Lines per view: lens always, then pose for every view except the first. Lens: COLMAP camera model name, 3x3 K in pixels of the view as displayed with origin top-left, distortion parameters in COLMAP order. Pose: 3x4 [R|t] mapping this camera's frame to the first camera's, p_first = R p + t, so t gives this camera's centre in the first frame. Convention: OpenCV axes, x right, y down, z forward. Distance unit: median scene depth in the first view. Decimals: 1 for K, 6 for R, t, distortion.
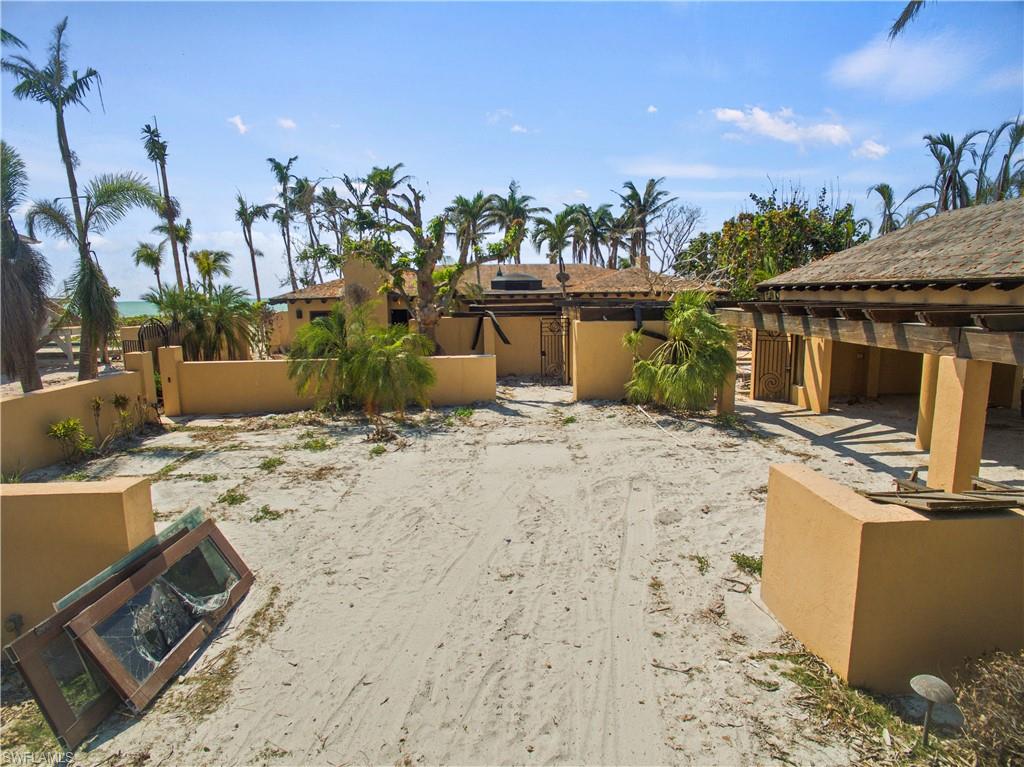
lens RADIAL K [[594.7, 0, 510.8], [0, 594.7, 388.1], [0, 0, 1]] dist [-0.103527, 0.073640]
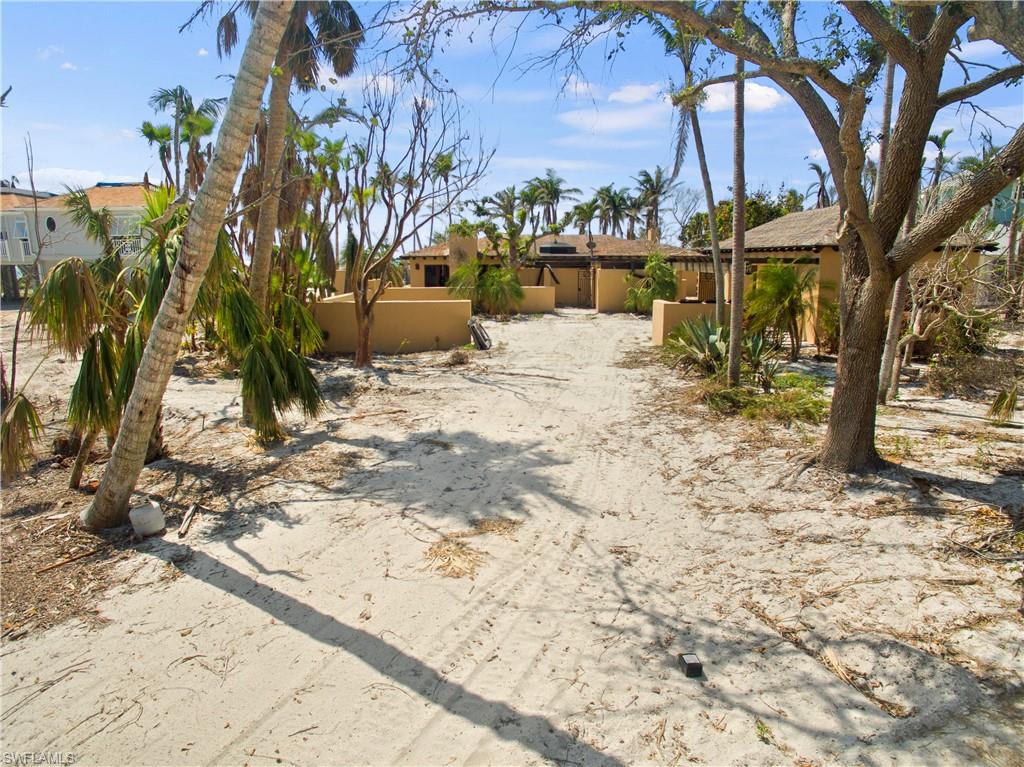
lens RADIAL K [[594.7, 0, 510.8], [0, 594.7, 388.1], [0, 0, 1]] dist [-0.103527, 0.073640]
pose [[0.999037, 0.019950, -0.039078, -0.056342], [-0.017865, 0.998435, 0.052992, 0.111793], [0.040074, -0.052242, 0.997830, -0.584089]]
